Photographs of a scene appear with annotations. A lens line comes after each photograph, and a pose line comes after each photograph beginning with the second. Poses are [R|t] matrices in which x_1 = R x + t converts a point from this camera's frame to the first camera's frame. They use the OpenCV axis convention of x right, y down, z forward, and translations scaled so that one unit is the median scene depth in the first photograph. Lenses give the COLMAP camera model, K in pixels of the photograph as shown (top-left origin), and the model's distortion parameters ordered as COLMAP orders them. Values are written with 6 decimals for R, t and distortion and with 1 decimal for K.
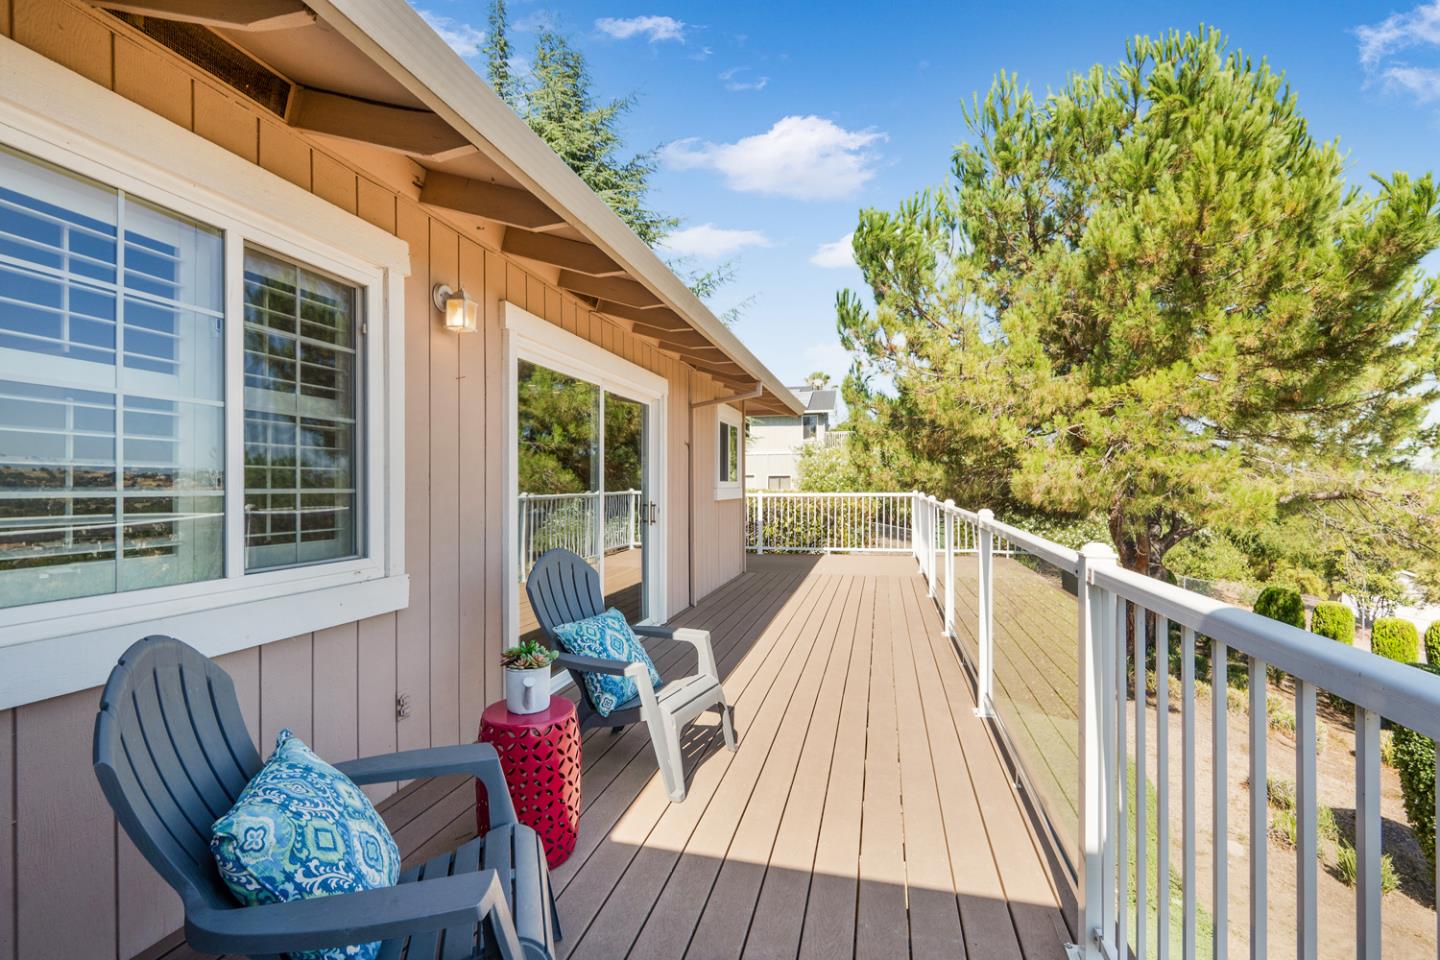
lens RADIAL K [[669.9, 0, 722.8], [0, 669.9, 488.7], [0, 0, 1]] dist [-0.004741, -0.000250]
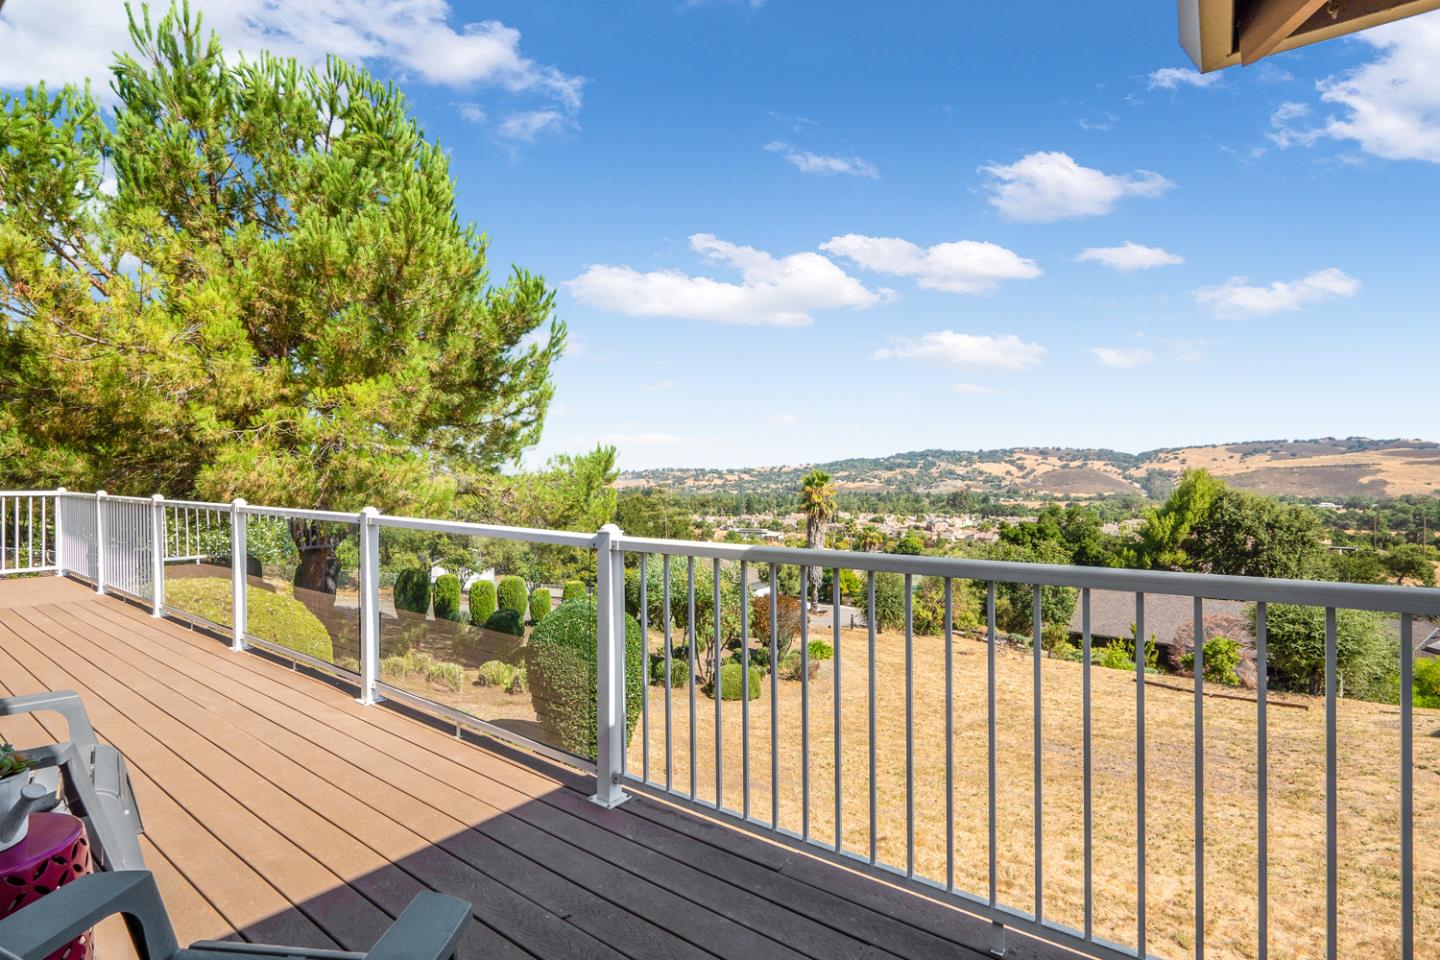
lens RADIAL K [[669.9, 0, 722.8], [0, 669.9, 488.7], [0, 0, 1]] dist [-0.004741, -0.000250]
pose [[0.387988, -0.000461, 0.921664, -0.123366], [-0.003934, 0.999990, 0.002156, -0.000532], [-0.921656, -0.004462, 0.387982, 0.028461]]
